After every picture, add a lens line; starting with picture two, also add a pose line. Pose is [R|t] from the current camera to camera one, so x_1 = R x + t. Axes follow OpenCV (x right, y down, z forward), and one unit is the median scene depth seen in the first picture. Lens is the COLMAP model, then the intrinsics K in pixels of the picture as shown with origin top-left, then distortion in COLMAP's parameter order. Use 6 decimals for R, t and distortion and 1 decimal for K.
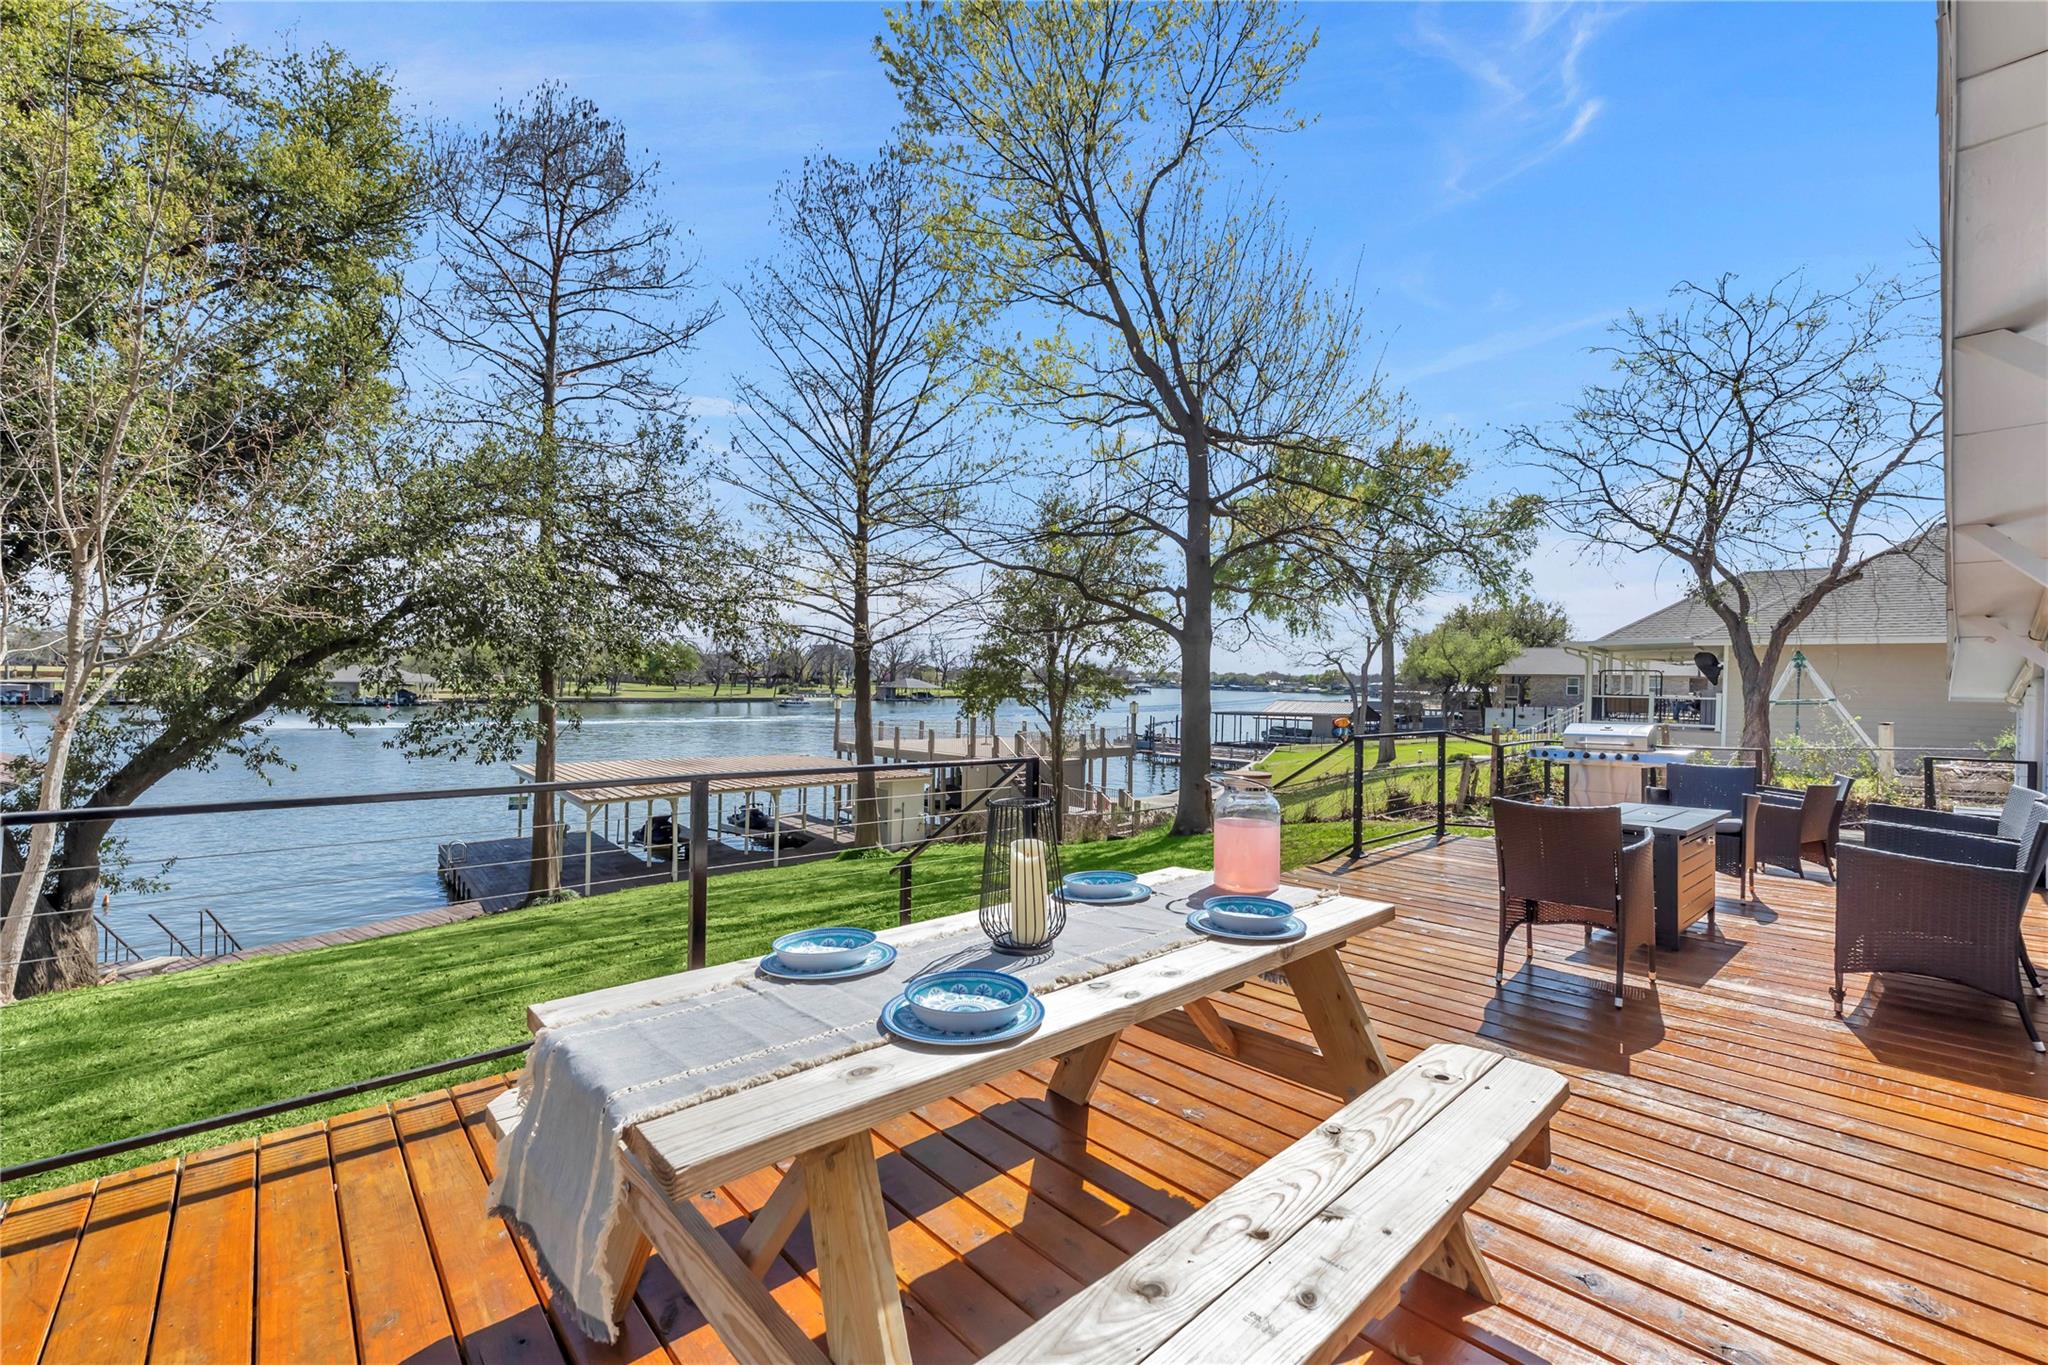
lens RADIAL K [[844.3, 0, 1024.0], [0, 844.3, 682.5], [0, 0, 1]] dist [0.022437, -0.000057]
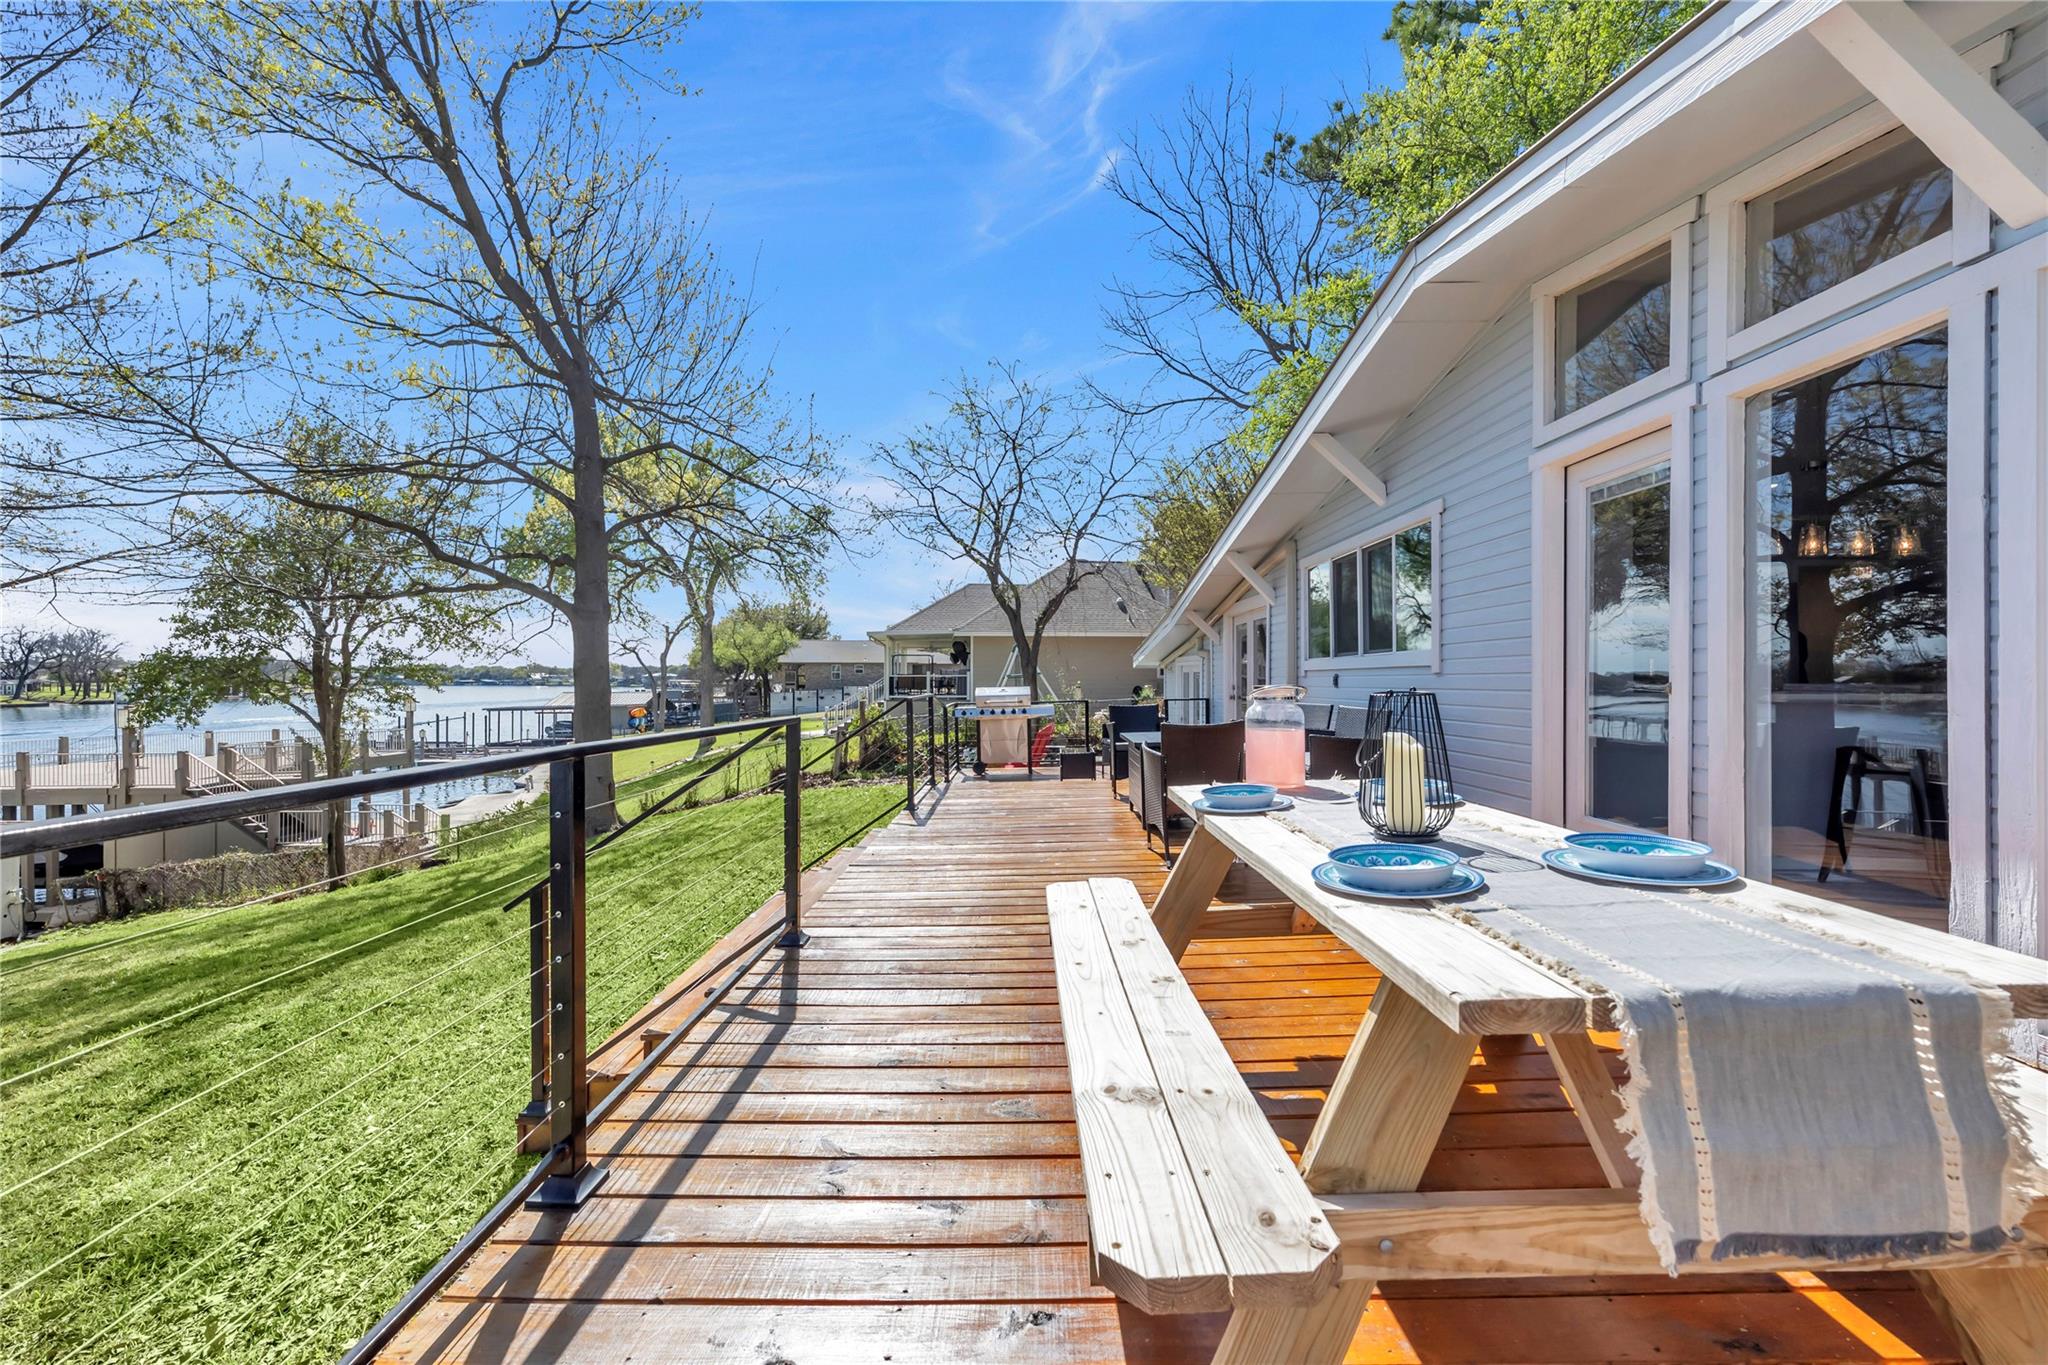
lens RADIAL K [[823.9, 0, 1024.0], [0, 823.9, 682.5], [0, 0, 1]] dist [0.000619, 0.000343]
pose [[0.681965, -0.024402, 0.730978, -0.108776], [0.016415, 0.999702, 0.018058, 0.010757], [-0.731201, -0.000316, 0.682162, 0.069844]]
